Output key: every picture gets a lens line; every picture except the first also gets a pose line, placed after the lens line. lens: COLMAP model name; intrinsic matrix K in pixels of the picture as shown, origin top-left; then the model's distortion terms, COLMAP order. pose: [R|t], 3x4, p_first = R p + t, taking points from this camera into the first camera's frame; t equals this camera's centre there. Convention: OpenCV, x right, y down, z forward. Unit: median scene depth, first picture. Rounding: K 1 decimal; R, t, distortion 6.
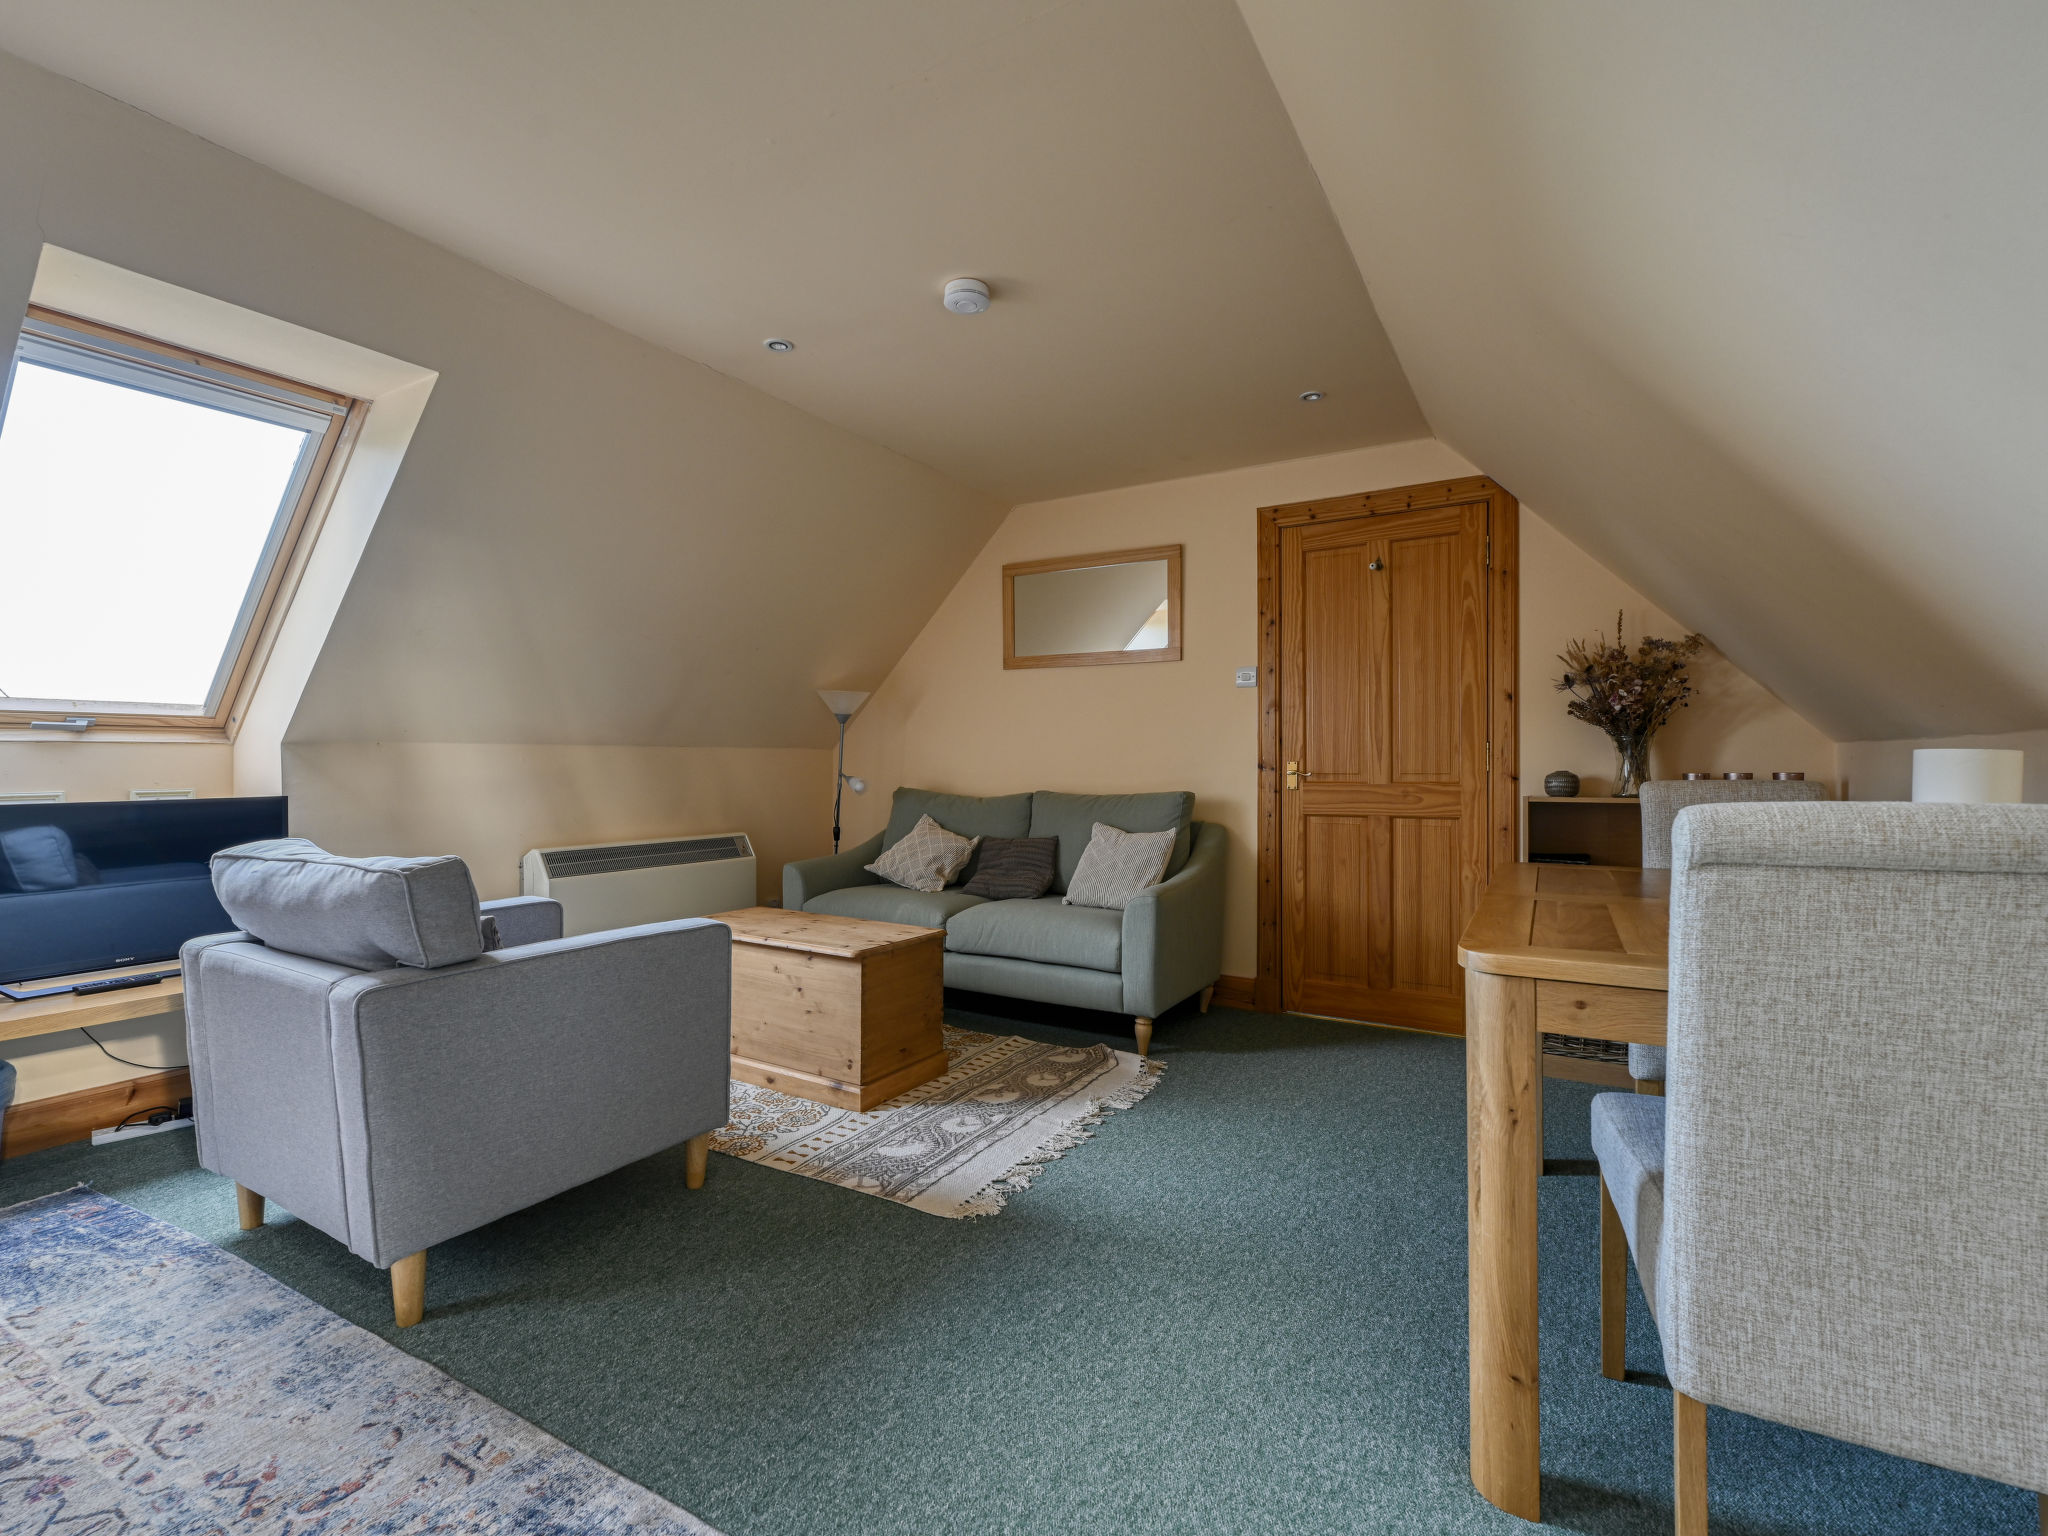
lens RADIAL K [[915.4, 0, 1024.0], [0, 915.4, 768.0], [0, 0, 1]] dist [-0.000951, 0.000442]
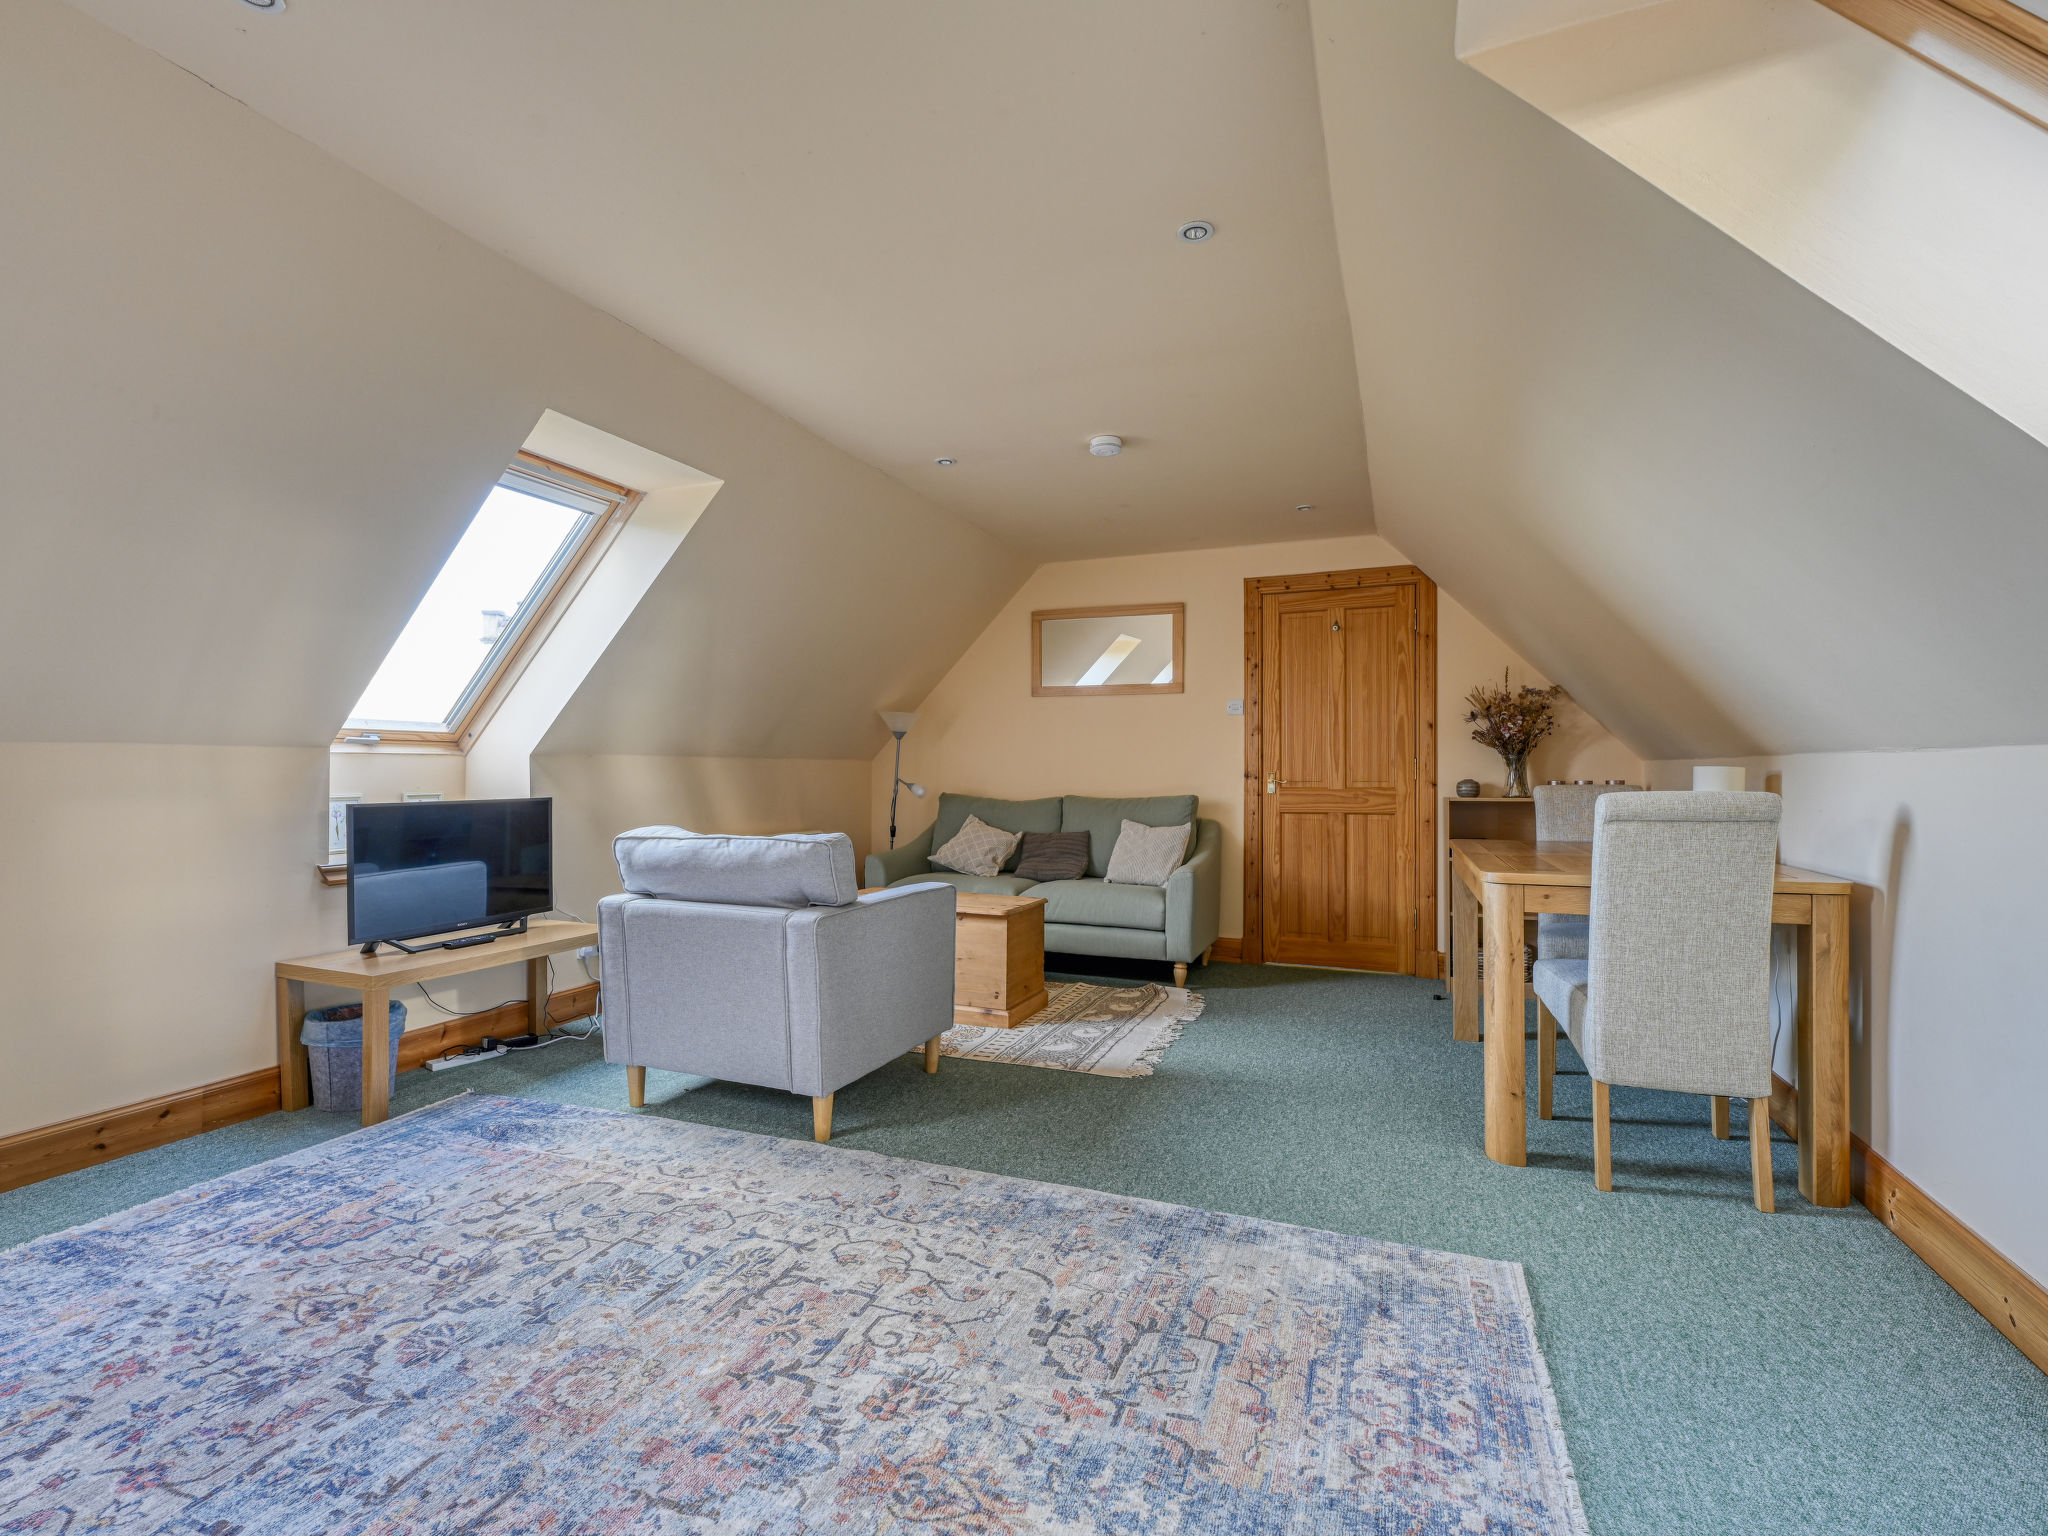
lens RADIAL K [[907.3, 0, 1031.0], [0, 907.3, 773.0], [0, 0, 1]] dist [0.000330, 0.000727]
pose [[0.988712, 0.002642, 0.149805, -0.271029], [-0.001811, 0.999982, -0.005683, 0.002468], [-0.149817, 0.005348, 0.988699, -0.264798]]
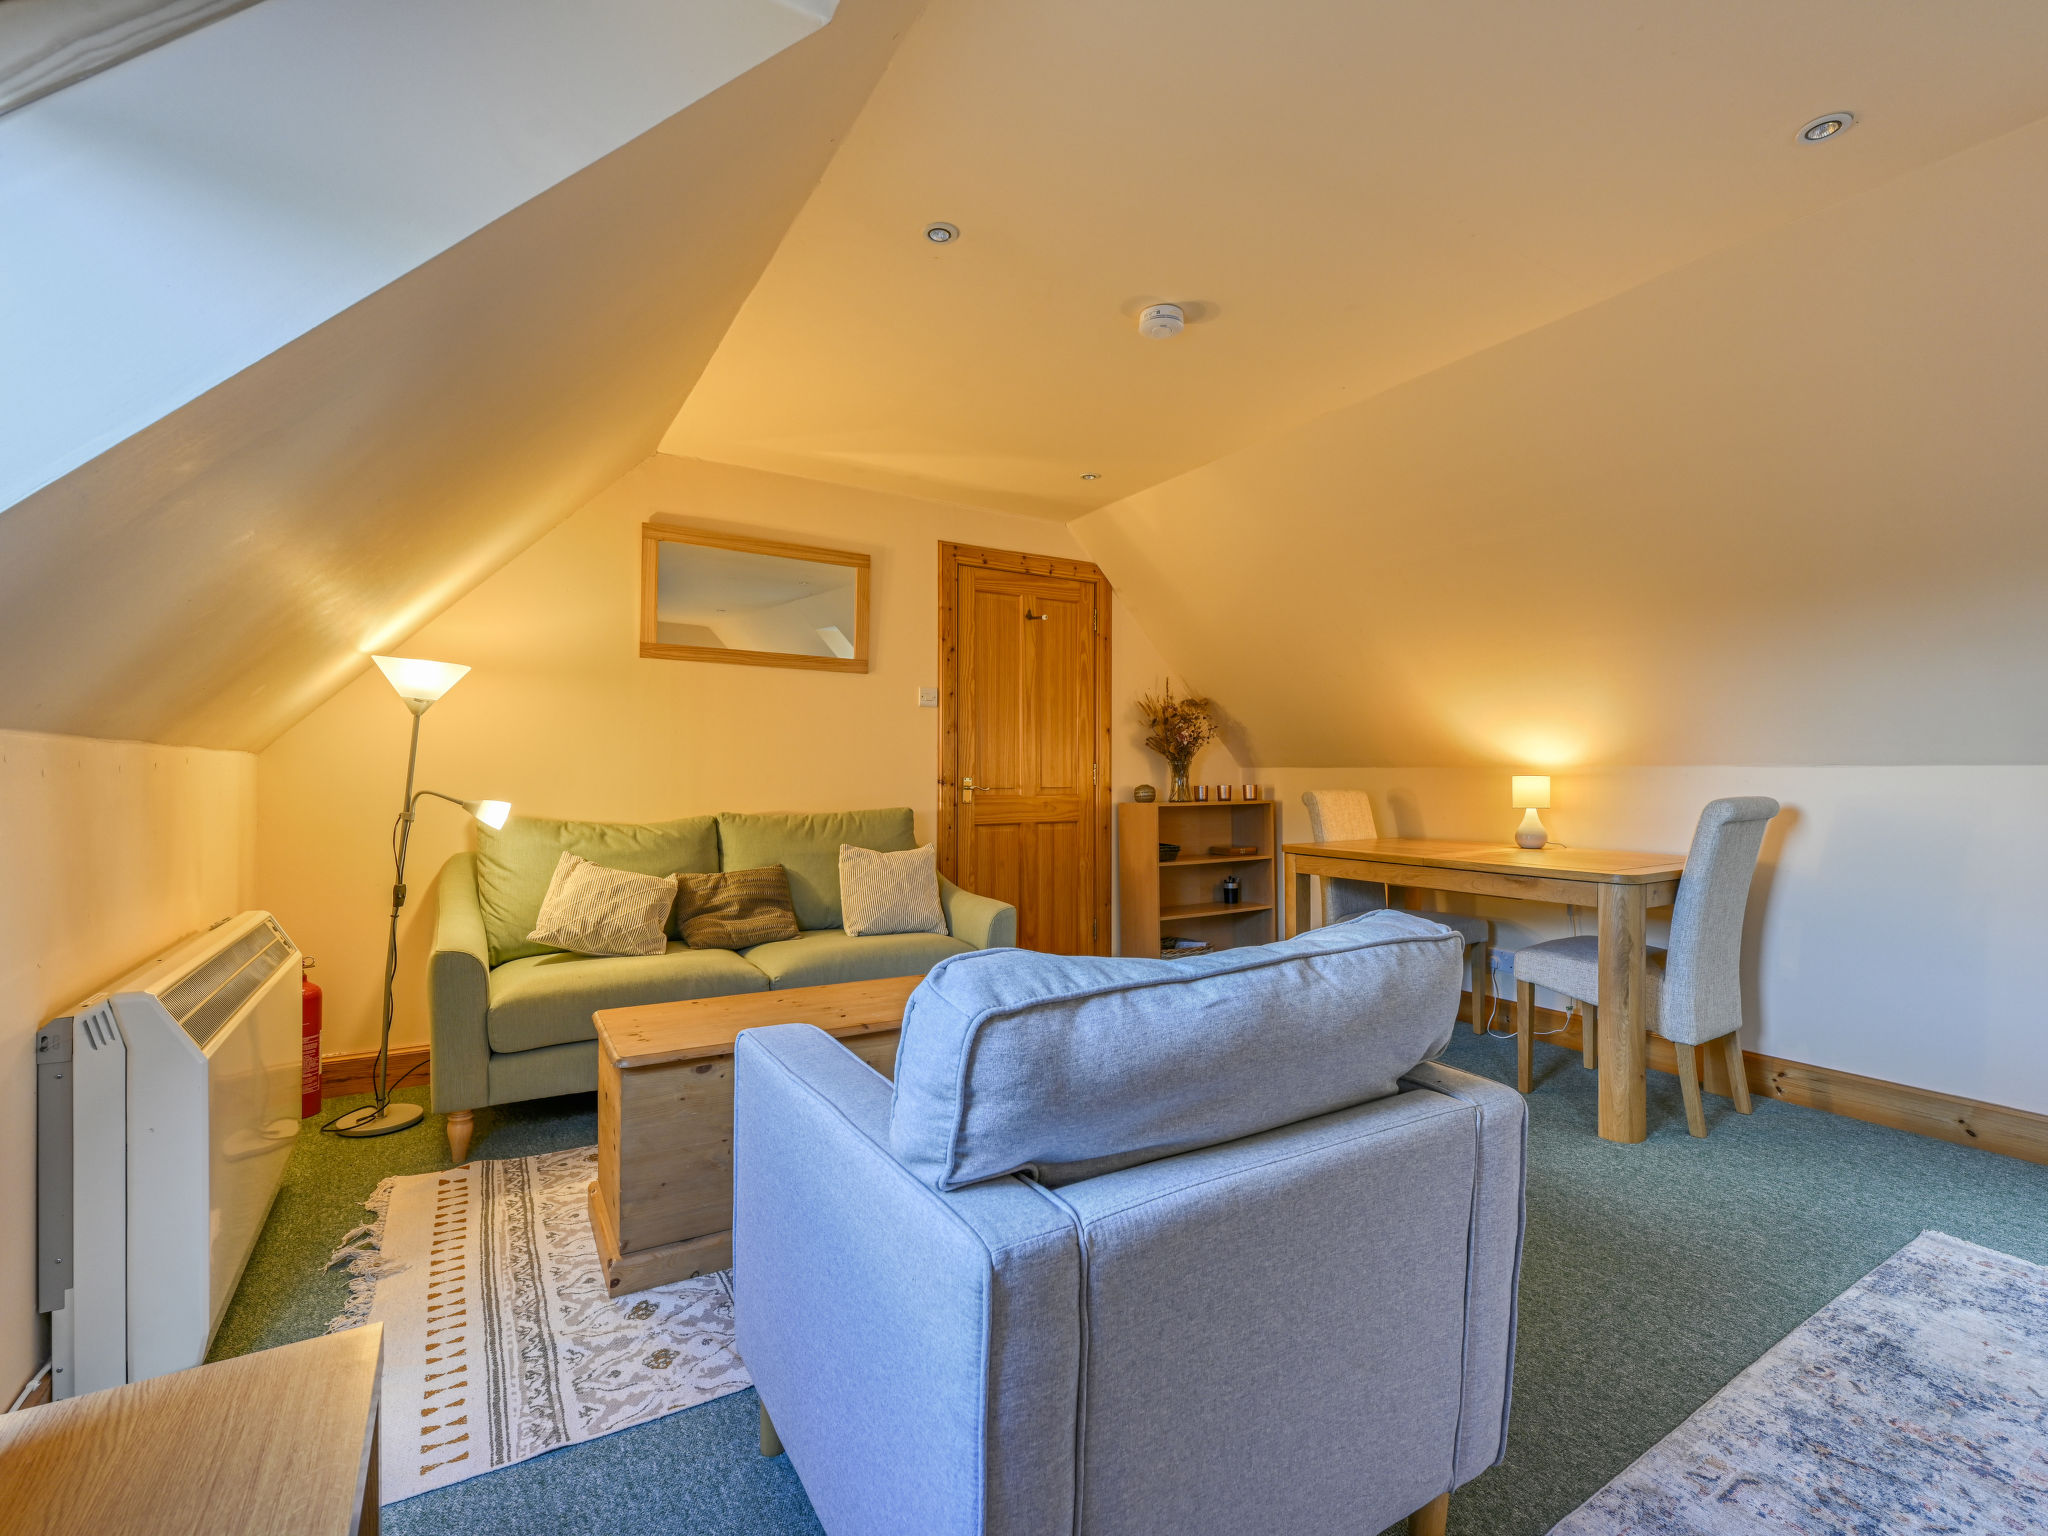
lens RADIAL K [[914.3, 0, 1024.0], [0, 914.3, 768.0], [0, 0, 1]] dist [0.015067, 0.000200]
pose [[0.466091, 0.008504, 0.884696, -0.726405], [0.001593, 0.999944, -0.010451, -0.007638], [-0.884735, 0.006280, 0.466052, 0.471369]]
